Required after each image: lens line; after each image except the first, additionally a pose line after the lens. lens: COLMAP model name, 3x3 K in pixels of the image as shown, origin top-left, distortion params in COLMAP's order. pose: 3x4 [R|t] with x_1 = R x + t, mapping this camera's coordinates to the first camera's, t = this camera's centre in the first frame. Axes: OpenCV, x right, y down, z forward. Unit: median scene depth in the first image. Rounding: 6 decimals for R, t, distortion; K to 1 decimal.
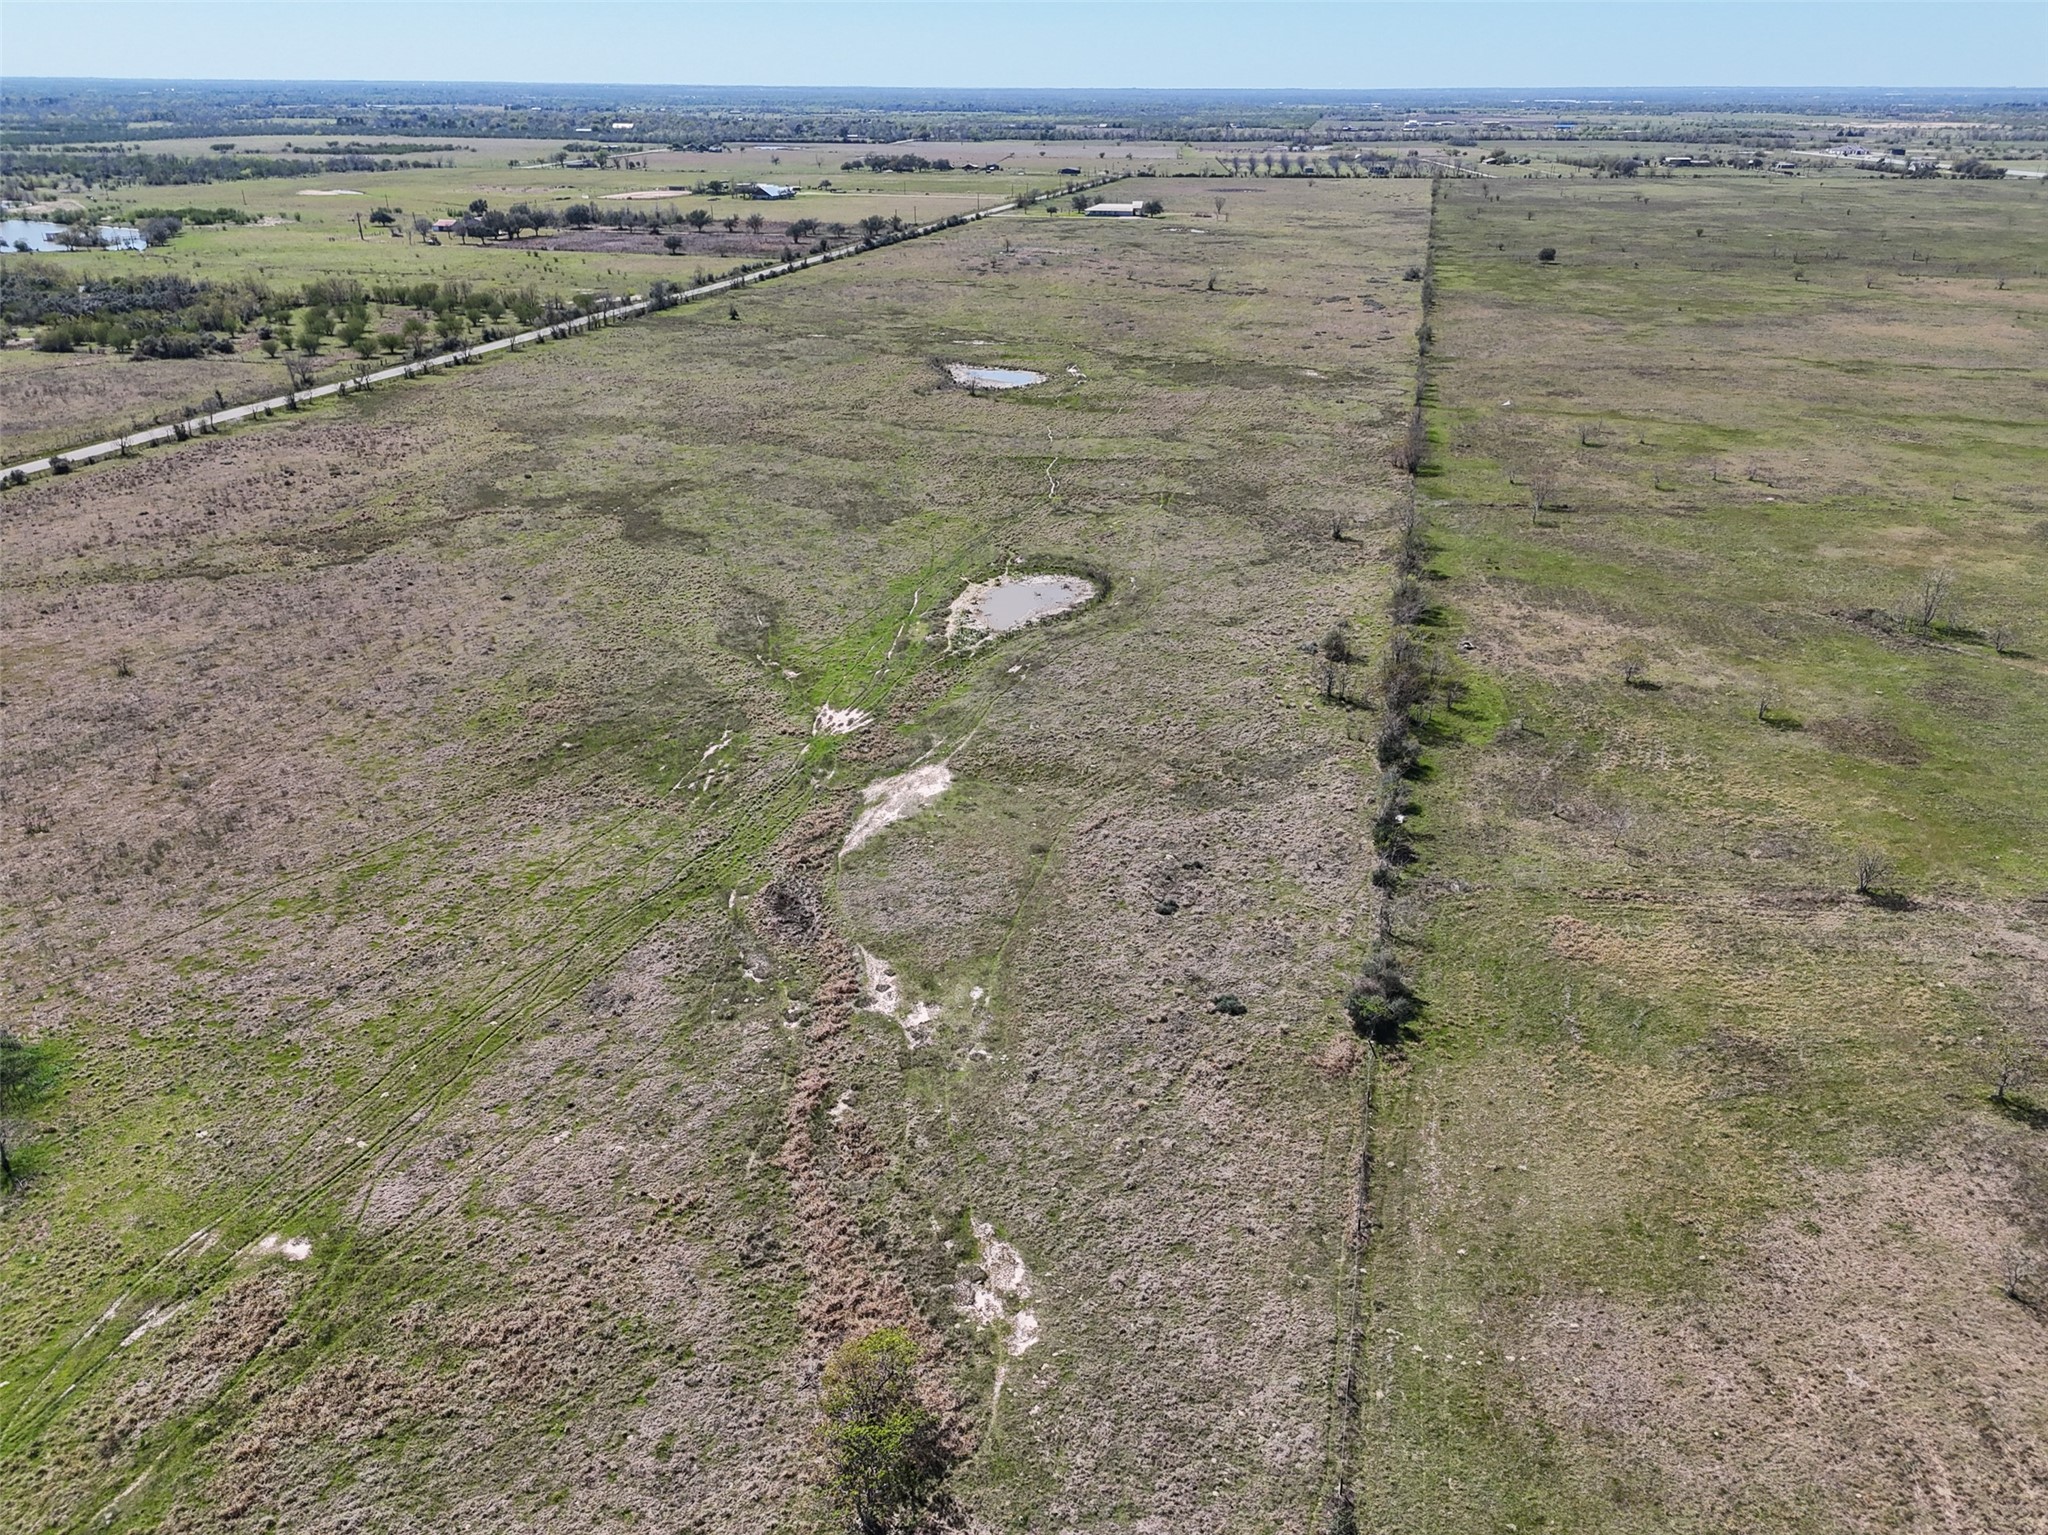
lens RADIAL K [[1513.3, 0, 1027.8], [0, 1513.3, 768.2], [0, 0, 1]] dist [0.074115, -0.069755]
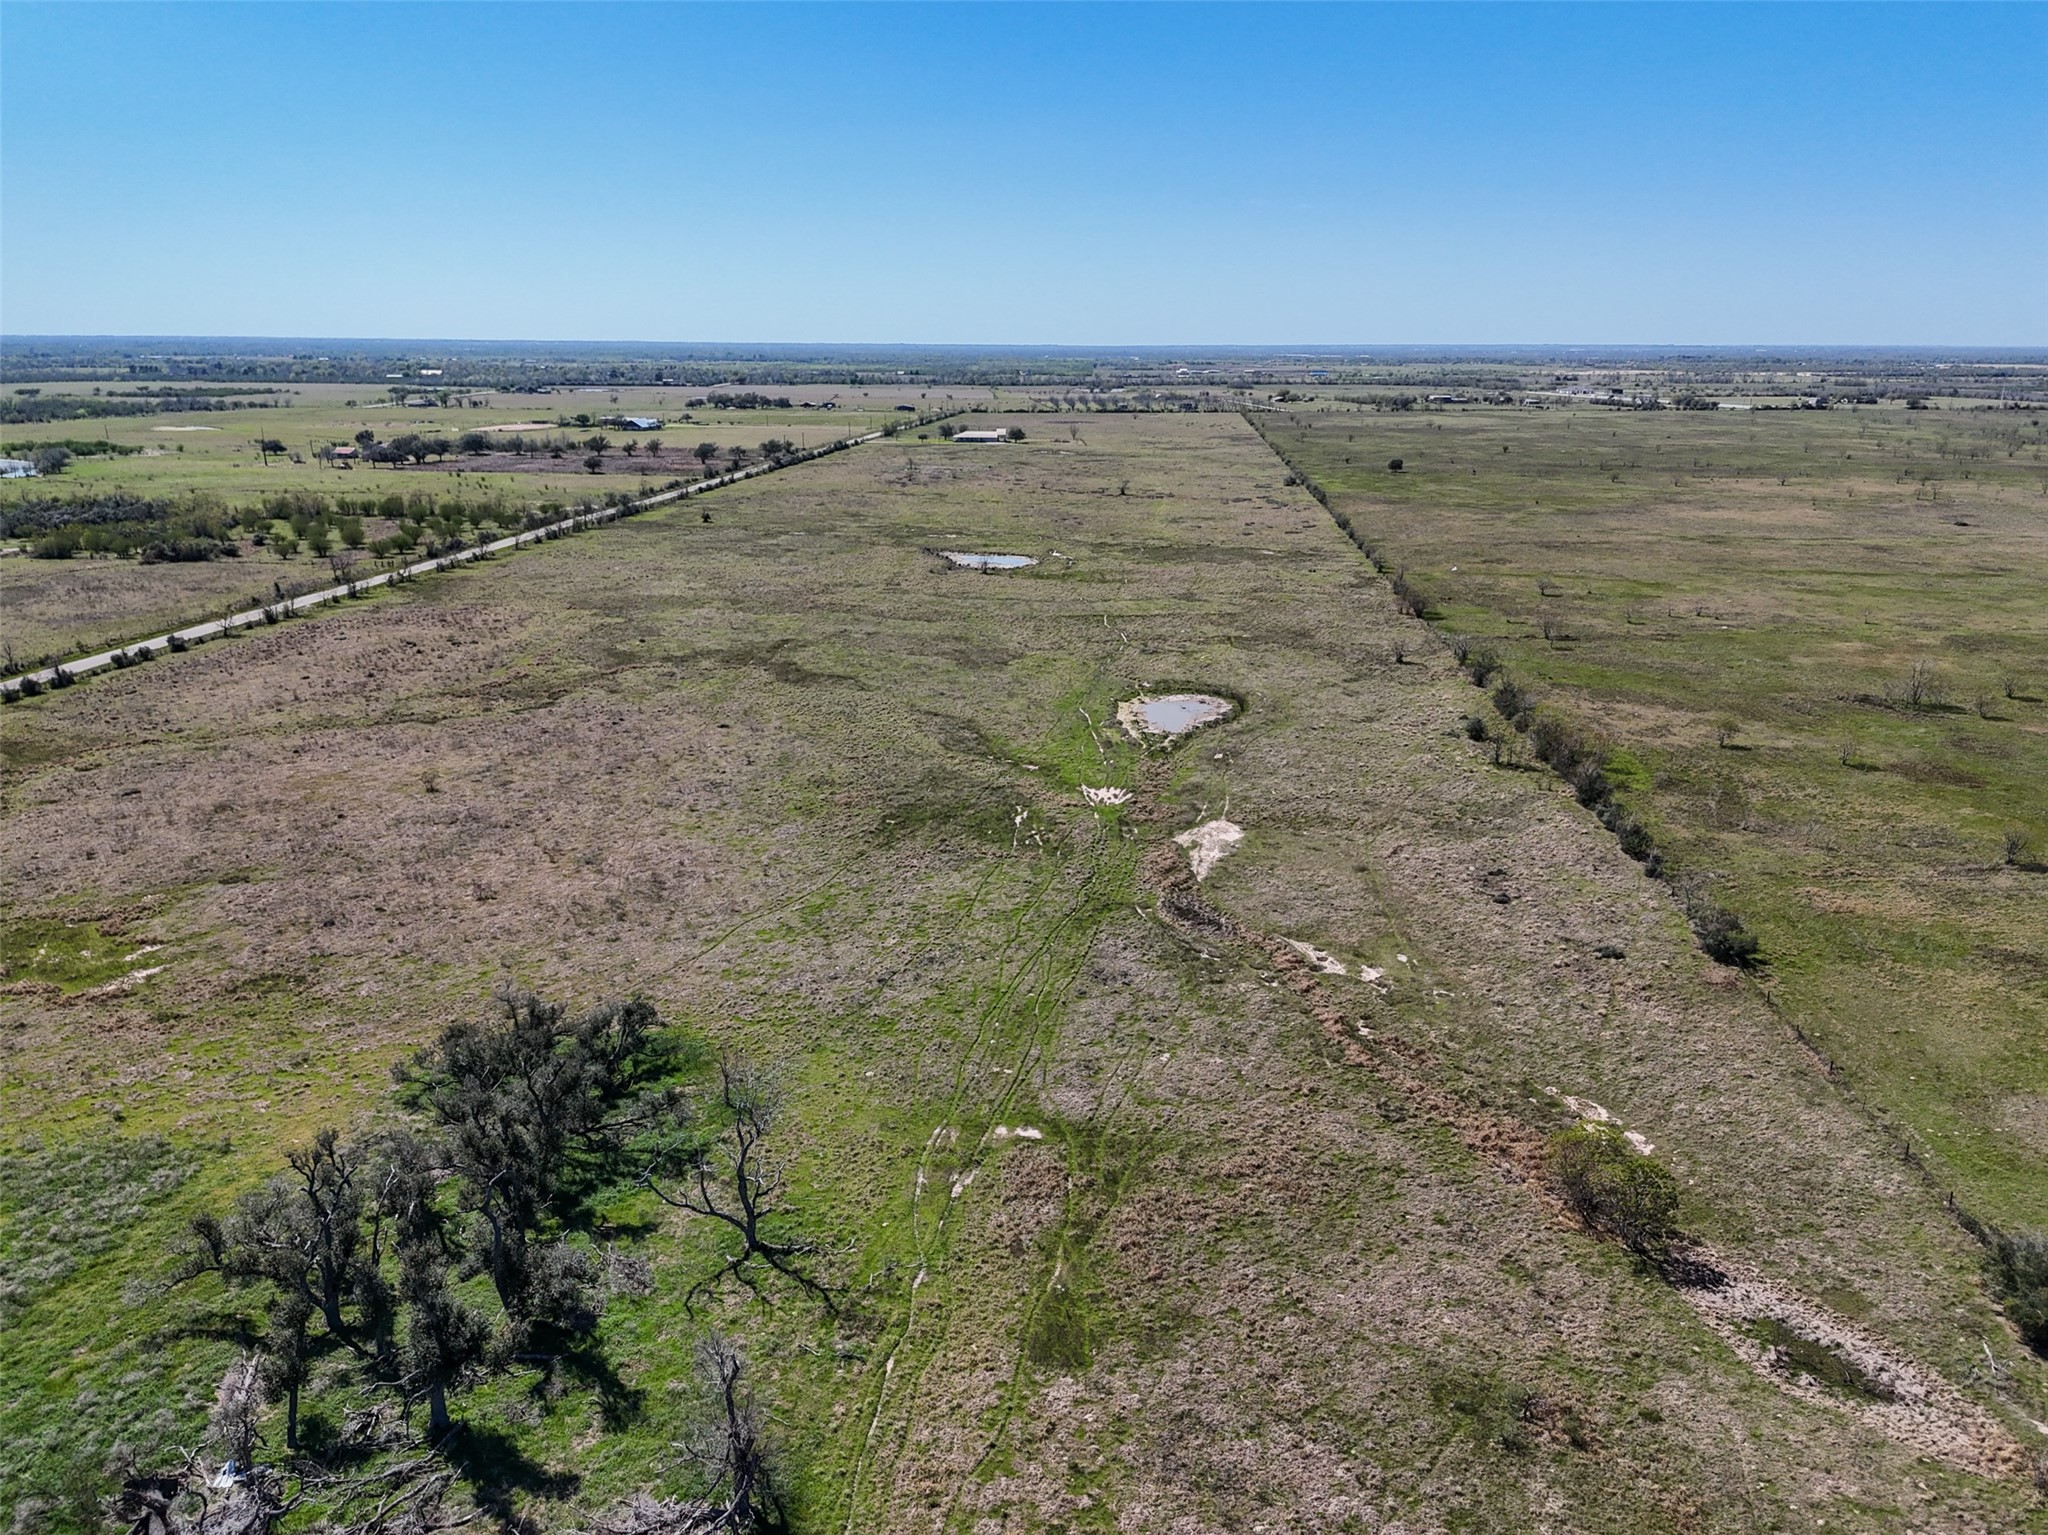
lens RADIAL K [[1513.3, 0, 1031.2], [0, 1513.3, 773.7], [0, 0, 1]] dist [0.074115, -0.069755]
pose [[0.989270, -0.039921, 0.140537, -0.190552], [0.059574, 0.988563, -0.138539, 0.059954], [-0.133399, 0.145425, 0.980335, -0.065438]]
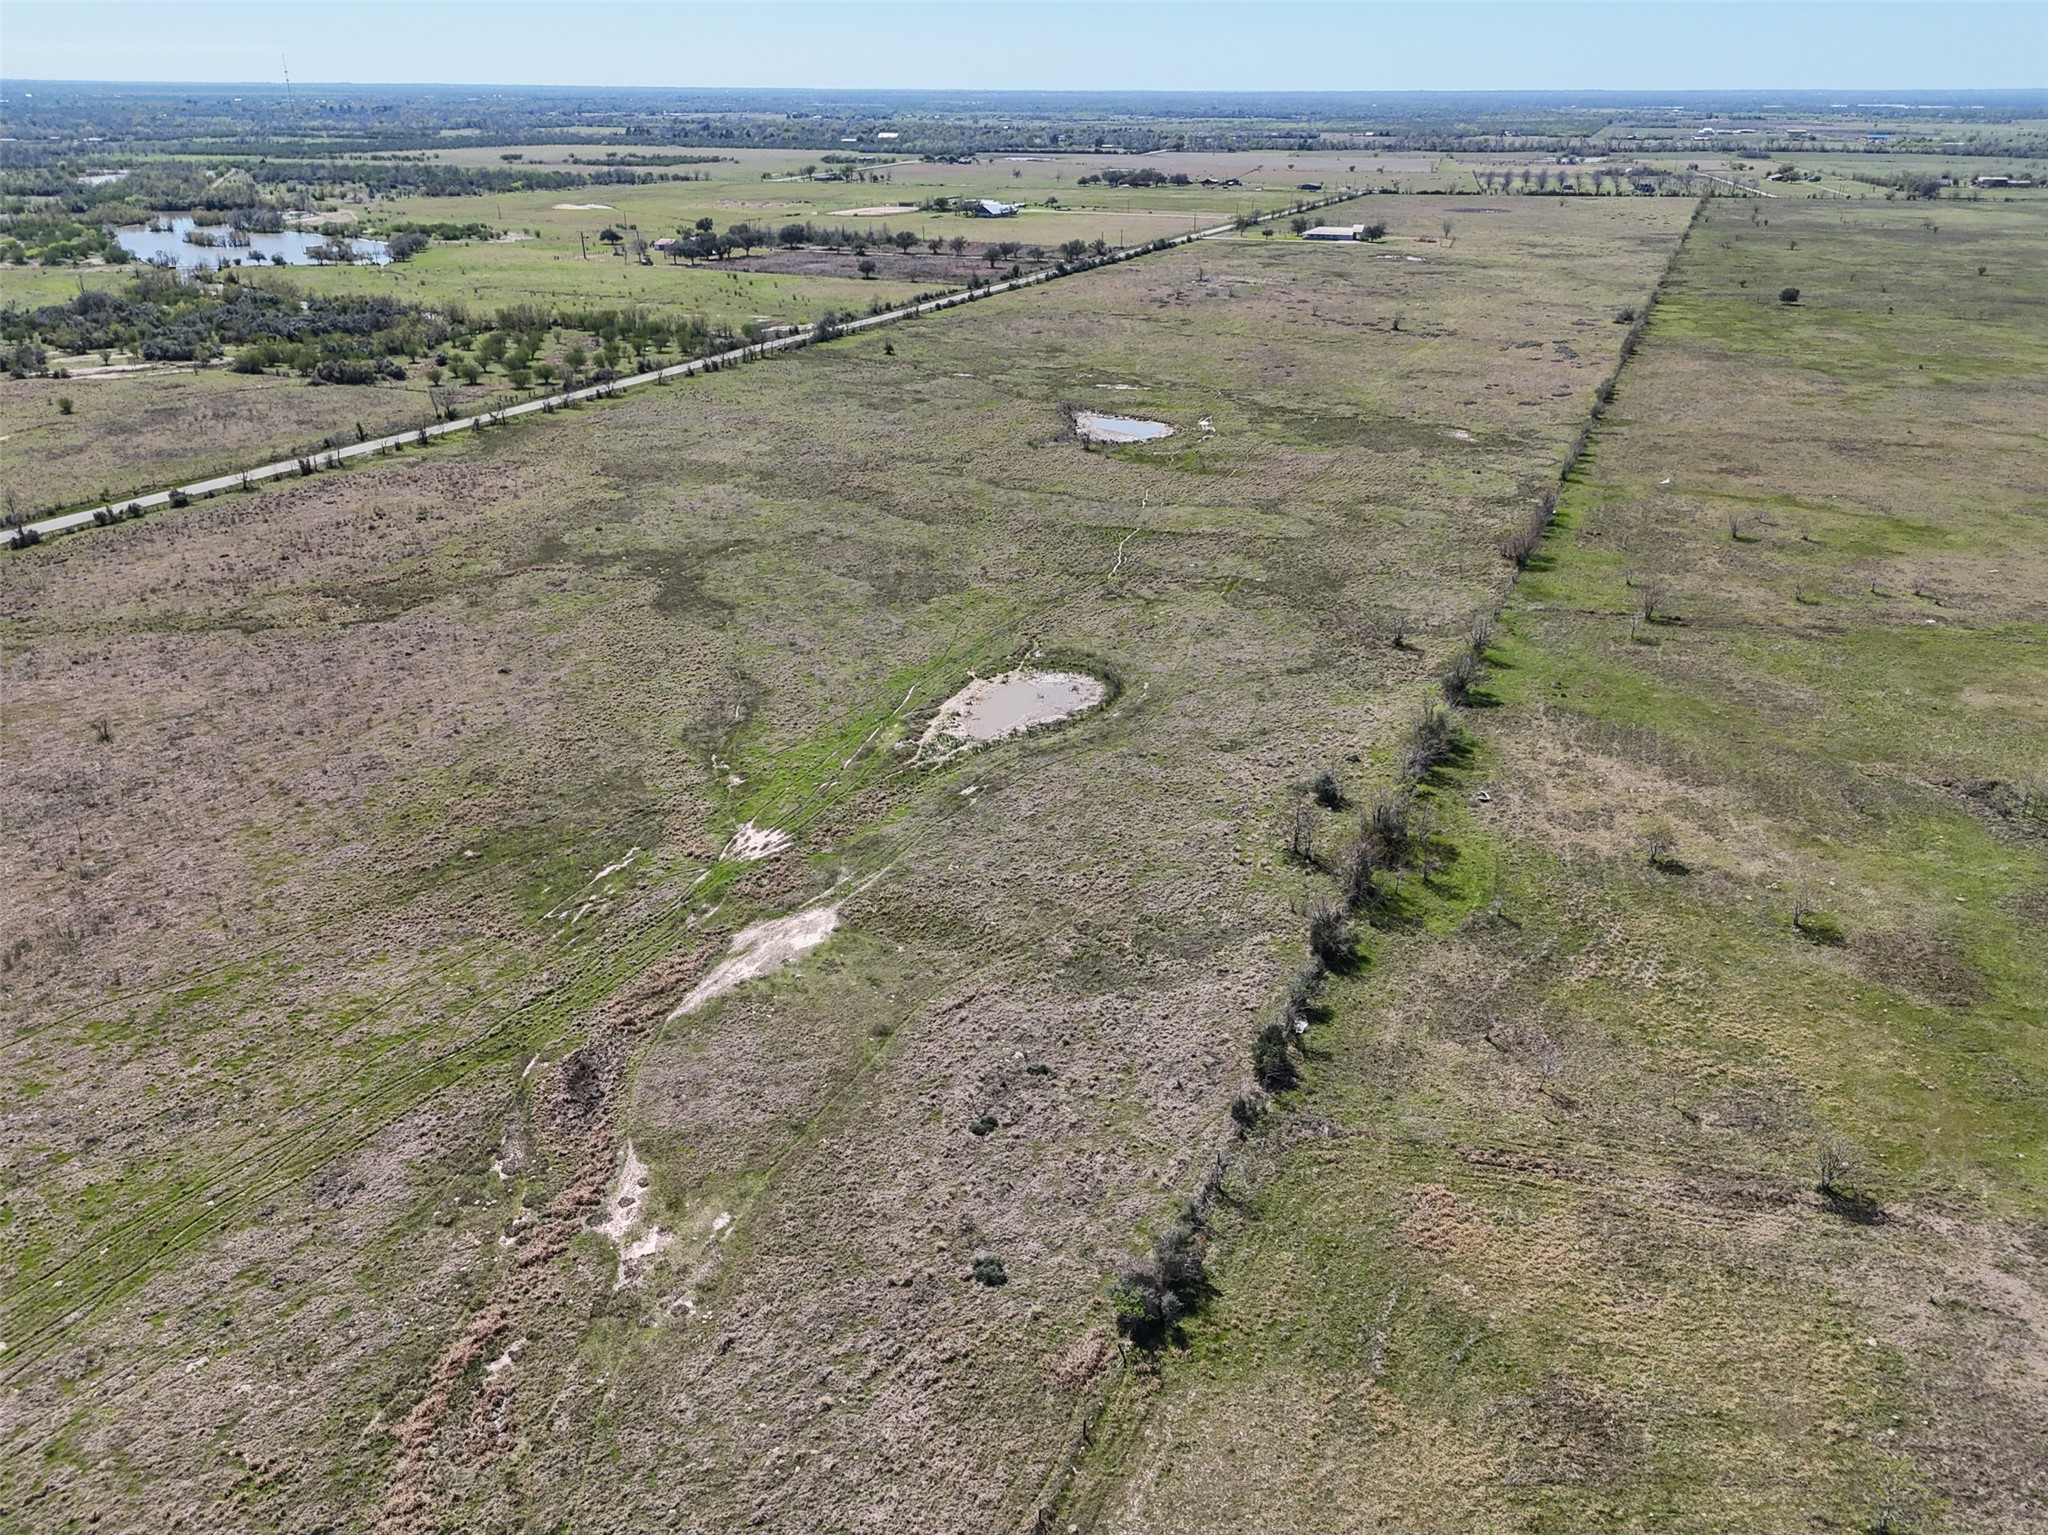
lens RADIAL K [[1513.3, 0, 1023.7], [0, 1513.3, 763.9], [0, 0, 1]] dist [0.074115, -0.069755]
pose [[0.985478, 0.068787, -0.155249, 0.102713], [-0.069410, 0.997587, 0.001412, -0.052466], [0.154971, 0.009384, 0.987874, 0.051352]]
